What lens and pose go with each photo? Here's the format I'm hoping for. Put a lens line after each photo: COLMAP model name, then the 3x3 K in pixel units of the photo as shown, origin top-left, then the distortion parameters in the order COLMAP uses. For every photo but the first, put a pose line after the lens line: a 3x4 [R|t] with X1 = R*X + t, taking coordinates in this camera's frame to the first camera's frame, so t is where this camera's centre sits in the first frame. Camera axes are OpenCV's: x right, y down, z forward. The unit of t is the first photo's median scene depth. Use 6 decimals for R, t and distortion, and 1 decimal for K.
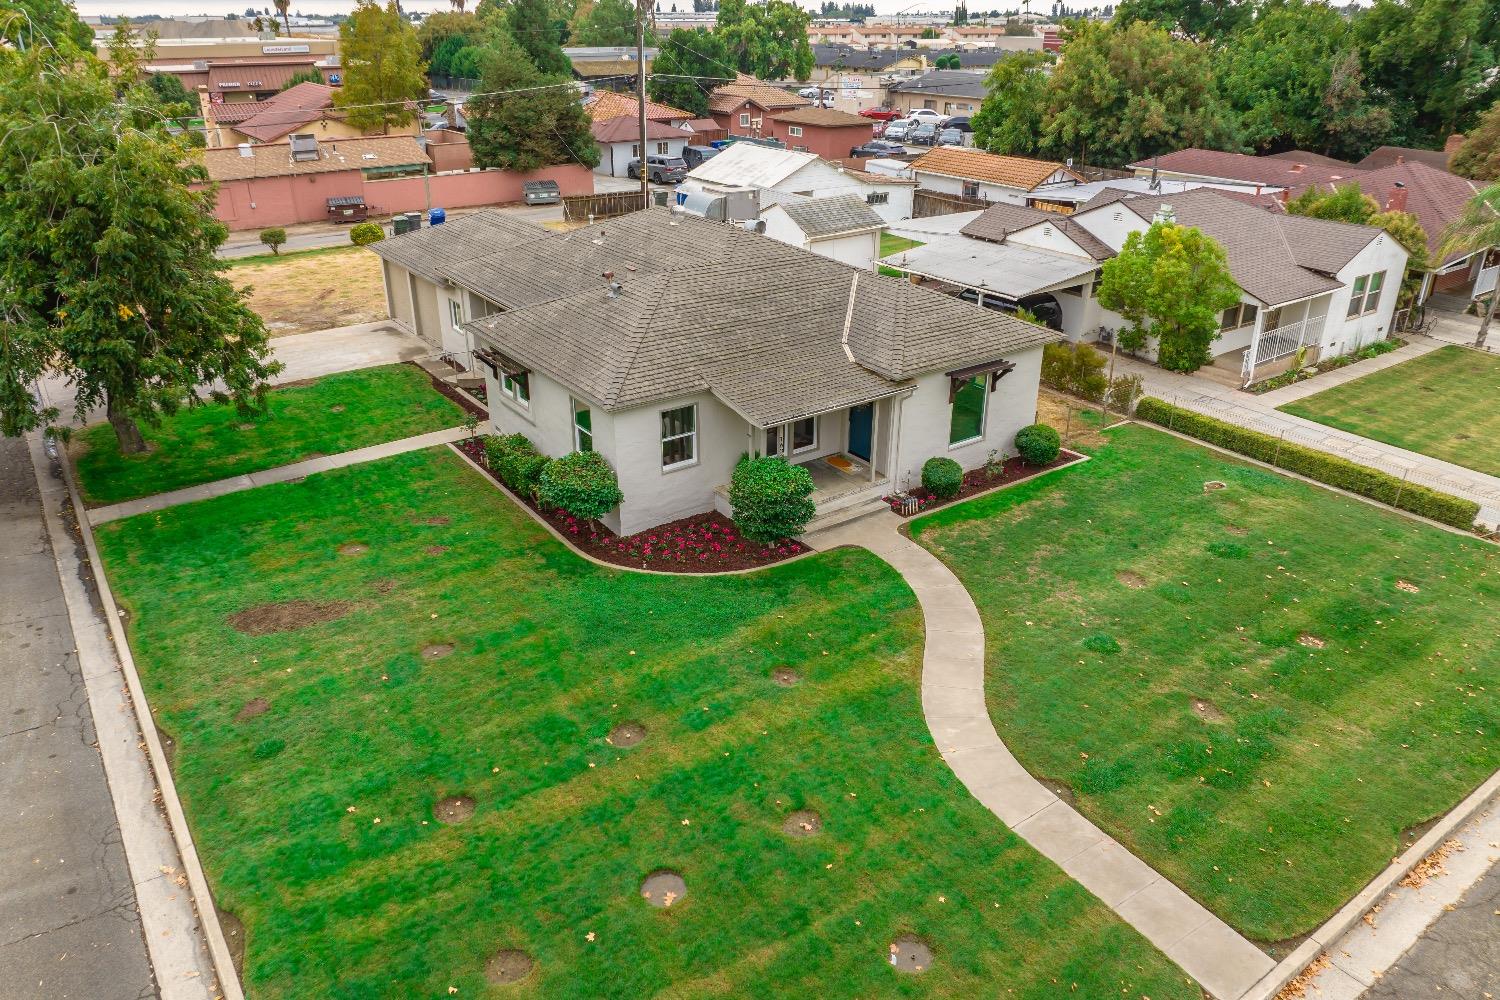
lens RADIAL K [[1056.8, 0, 754.0], [0, 1056.8, 499.0], [0, 0, 1]] dist [-0.047487, 0.018934]
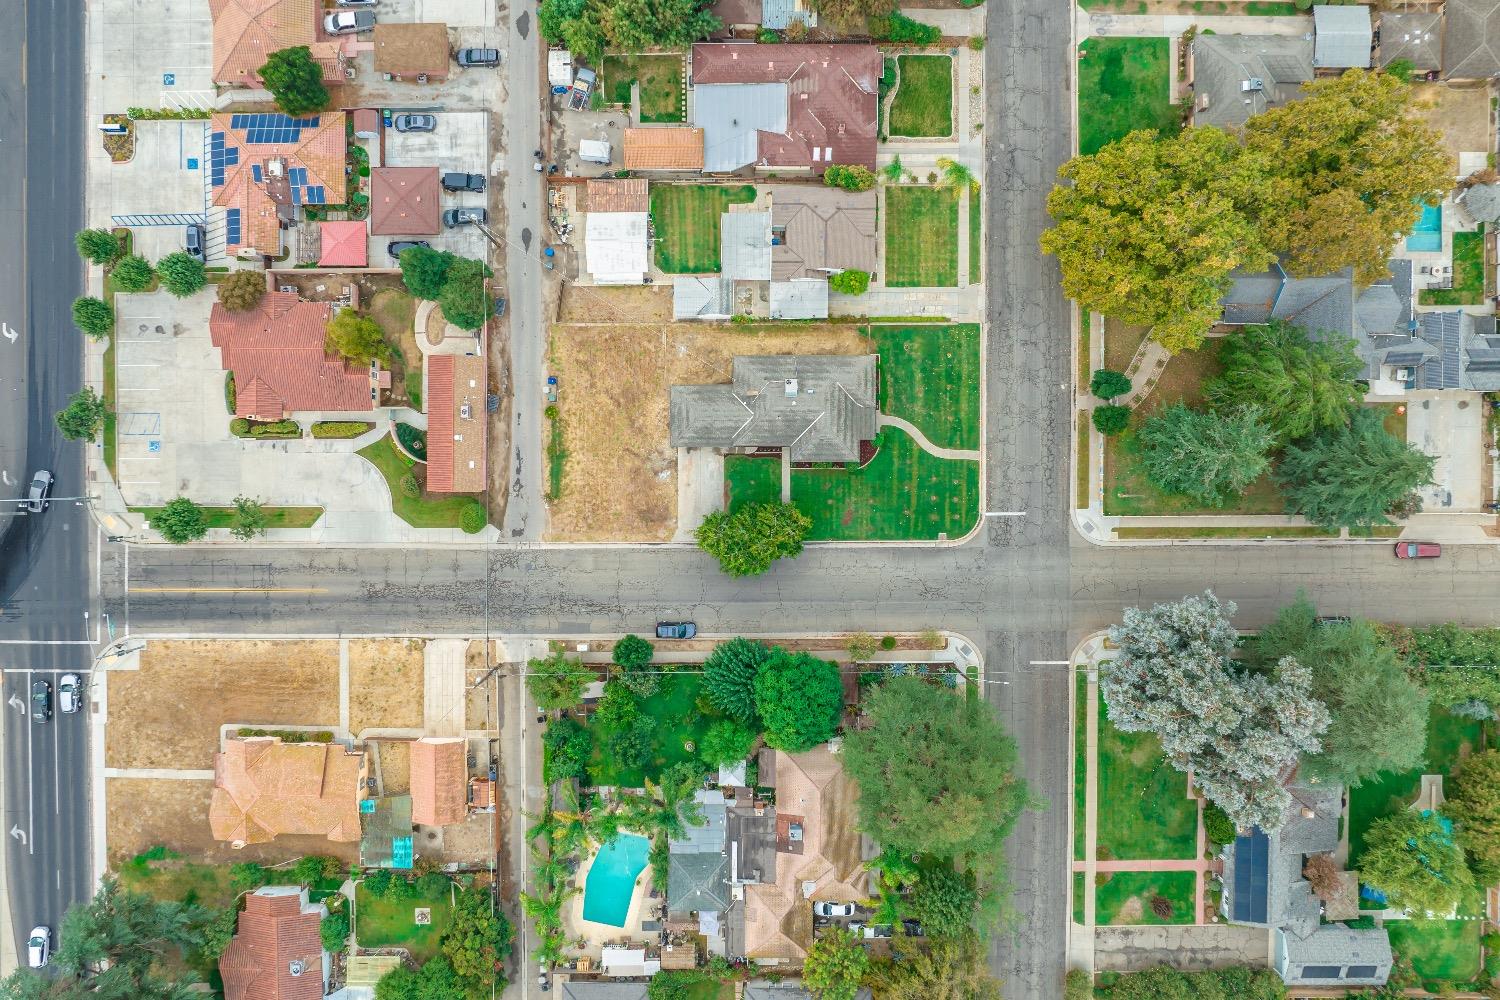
lens RADIAL K [[1056.8, 0, 750.6], [0, 1056.8, 494.4], [0, 0, 1]] dist [-0.047487, 0.018934]
pose [[0.583293, -0.812038, -0.019086, -0.490357], [0.344680, 0.226173, 0.911066, -5.133634], [-0.735503, -0.537997, 0.411818, -0.939560]]
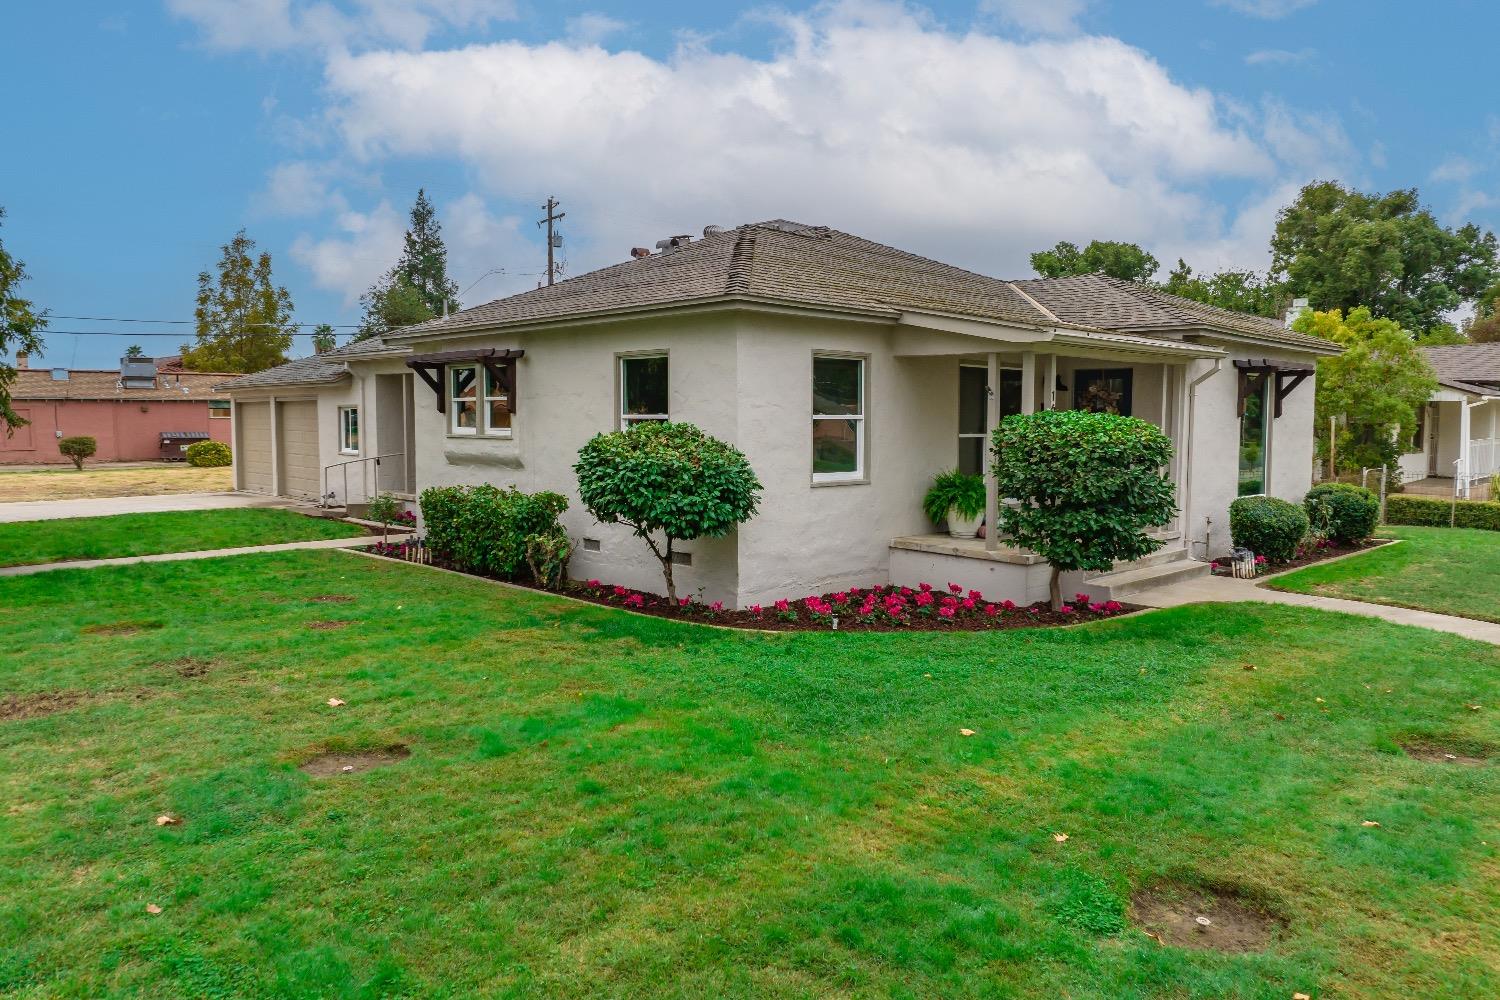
lens RADIAL K [[1056.8, 0, 751.9], [0, 1056.8, 496.2], [0, 0, 1]] dist [-0.047487, 0.018934]
pose [[0.989706, -0.013271, 0.142500, -0.193207], [0.062784, 0.935025, -0.348979, 0.158254], [-0.128609, 0.354333, 0.926233, 0.567906]]
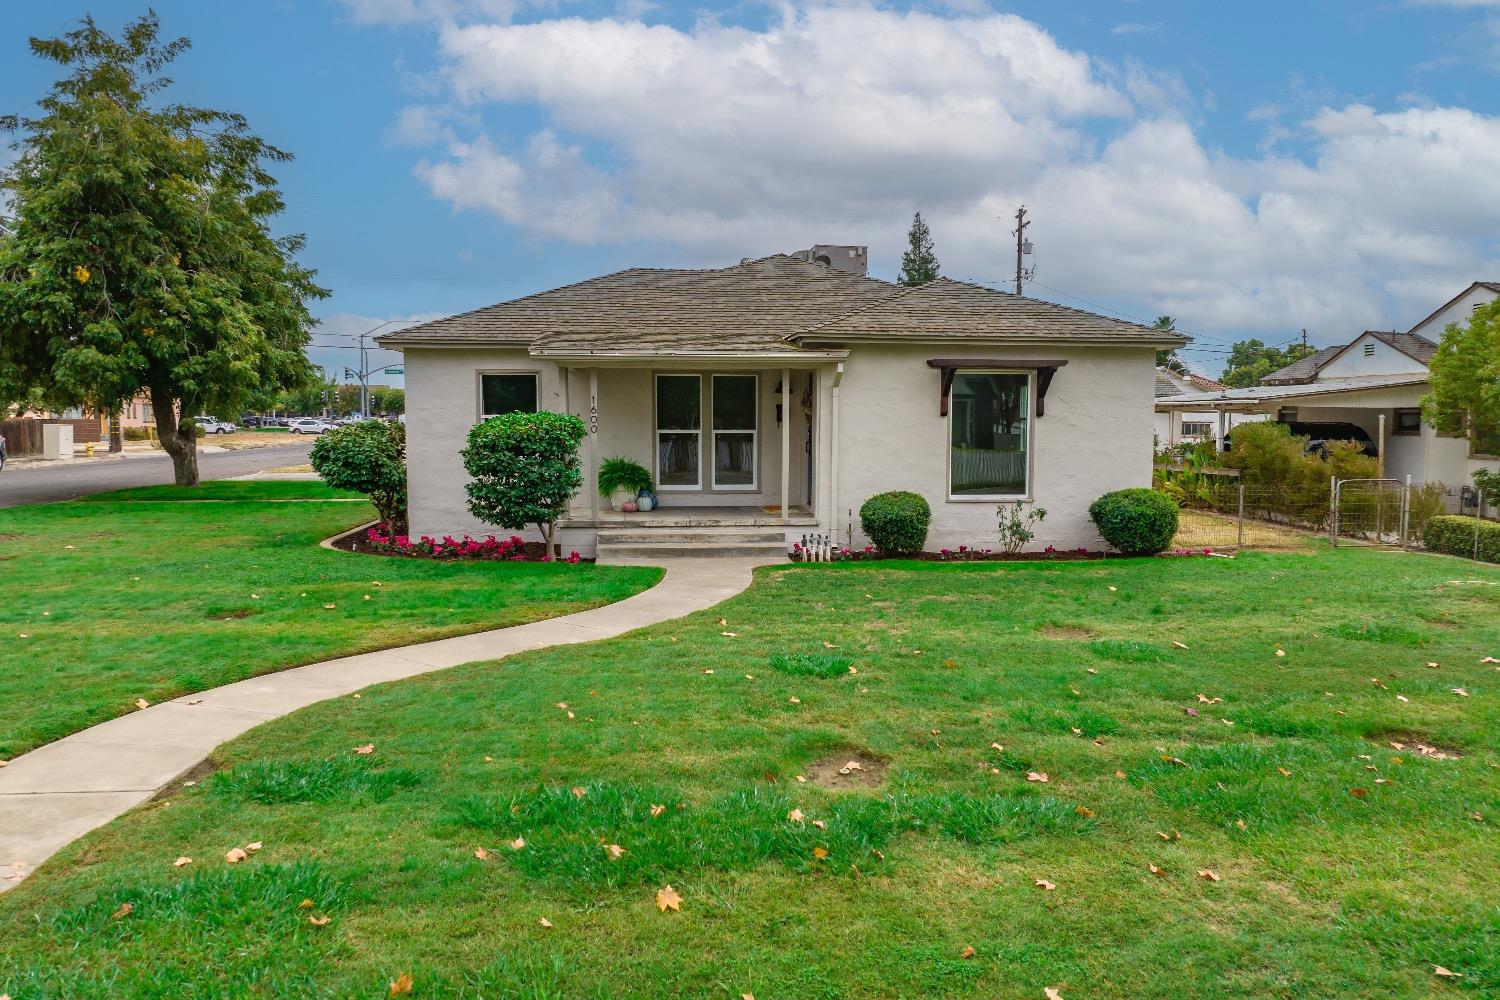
lens RADIAL K [[1056.8, 0, 754.9], [0, 1056.8, 494.5], [0, 0, 1]] dist [-0.047487, 0.018934]
pose [[0.867949, 0.034757, -0.495436, 0.446073], [-0.208914, 0.930552, -0.300712, 0.177403], [0.450577, 0.364506, 0.814933, 0.531868]]
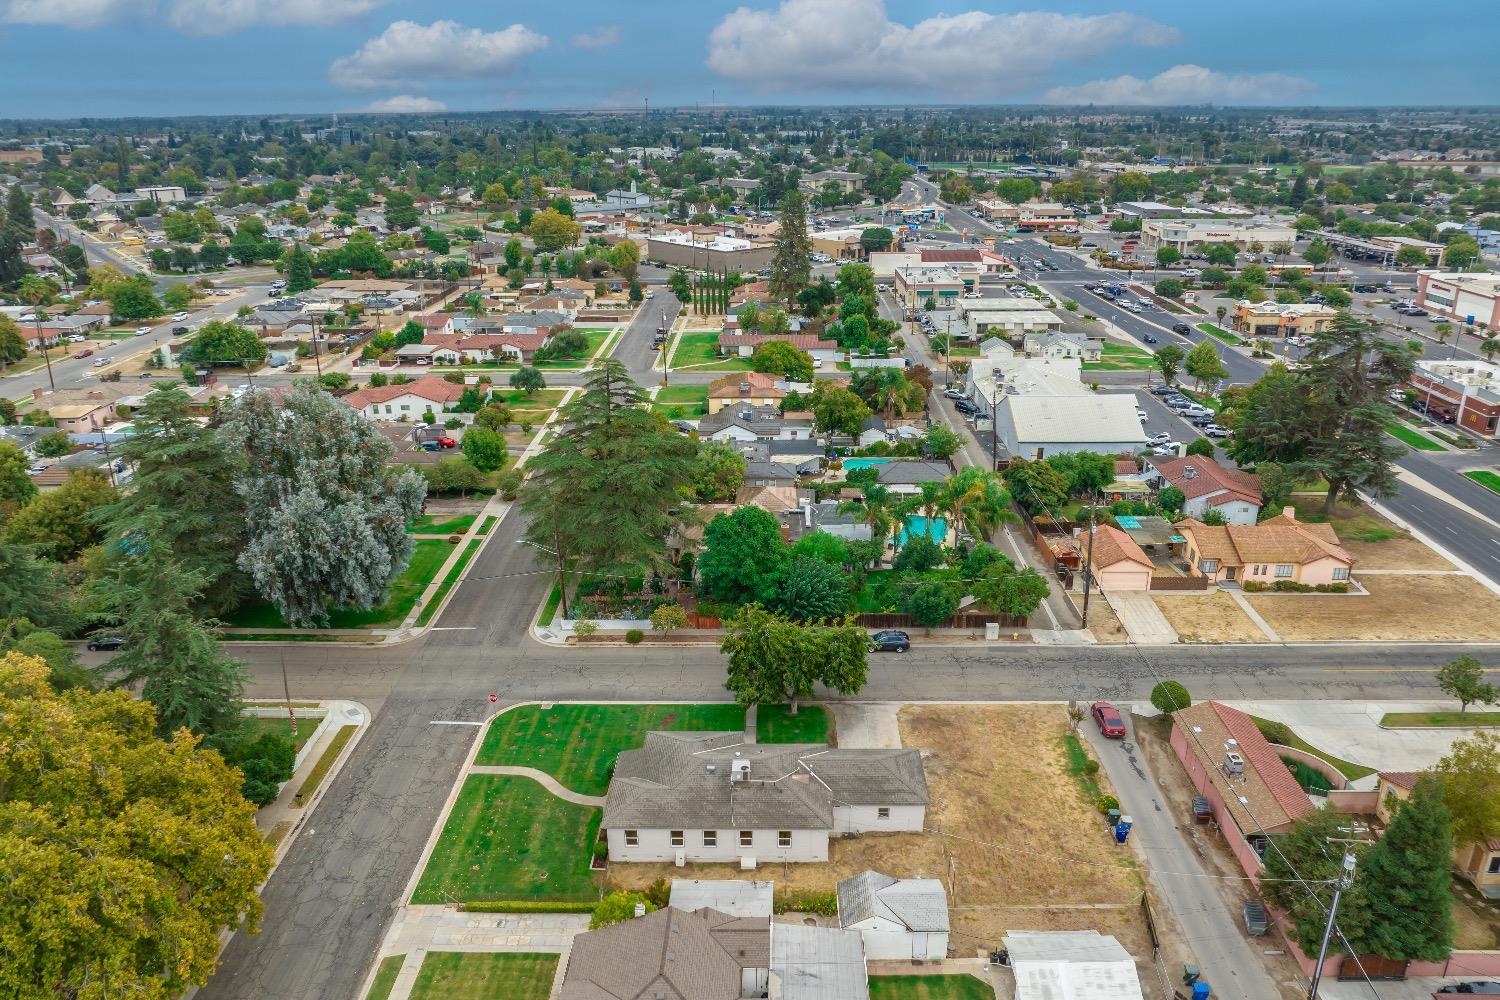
lens RADIAL K [[1056.8, 0, 754.8], [0, 1056.8, 484.9], [0, 0, 1]] dist [-0.047487, 0.018934]
pose [[-0.598858, 0.271763, -0.753335, 2.241074], [-0.333717, 0.770423, 0.543214, -2.946614], [0.728012, 0.576709, -0.370682, 2.130211]]
